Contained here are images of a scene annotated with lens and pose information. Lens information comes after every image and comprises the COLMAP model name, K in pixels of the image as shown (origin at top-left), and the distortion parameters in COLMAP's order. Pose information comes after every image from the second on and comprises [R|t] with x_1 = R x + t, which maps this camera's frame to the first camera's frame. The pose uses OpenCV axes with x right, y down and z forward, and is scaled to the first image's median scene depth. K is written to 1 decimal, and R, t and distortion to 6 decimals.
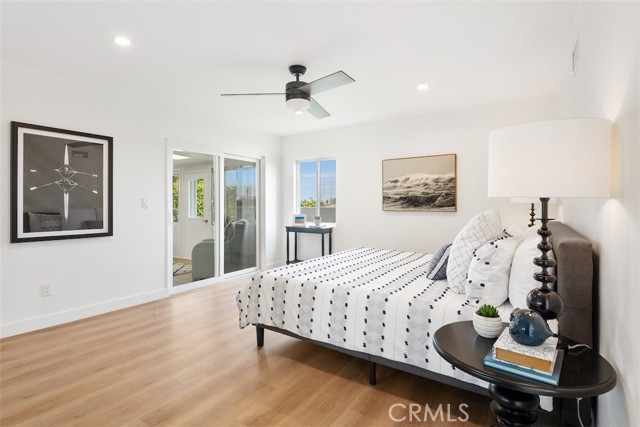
lens RADIAL K [[319.1, 0, 318.7], [0, 319.1, 203.7], [0, 0, 1]] dist [0.030518, -0.023370]
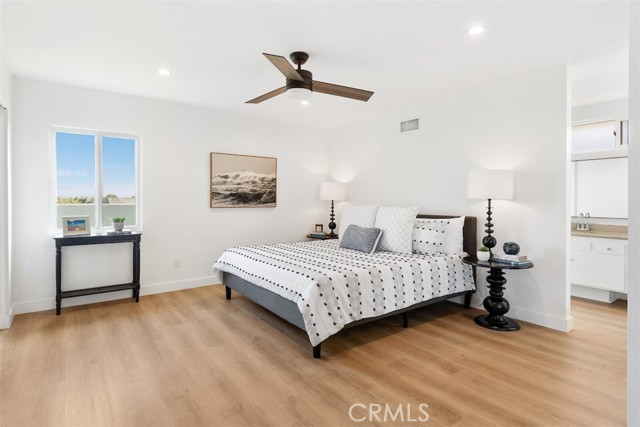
lens RADIAL K [[336.2, 0, 313.3], [0, 336.2, 202.9], [0, 0, 1]] dist [-0.000426, -0.000048]
pose [[0.337672, -0.003927, 0.941256, -0.679025], [-0.004642, 0.999972, 0.005838, 0.001707], [-0.941252, -0.006340, 0.337644, 0.438461]]
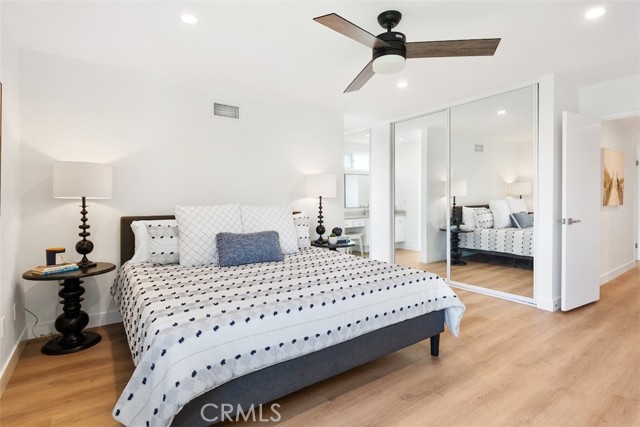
lens RADIAL K [[319.1, 0, 318.7], [0, 319.1, 203.7], [0, 0, 1]] dist [0.030518, -0.023370]
pose [[-0.939784, -0.002740, 0.341757, -0.450255], [0.003118, 0.999857, 0.016592, 0.001070], [-0.341754, 0.016659, -0.939642, 0.763232]]
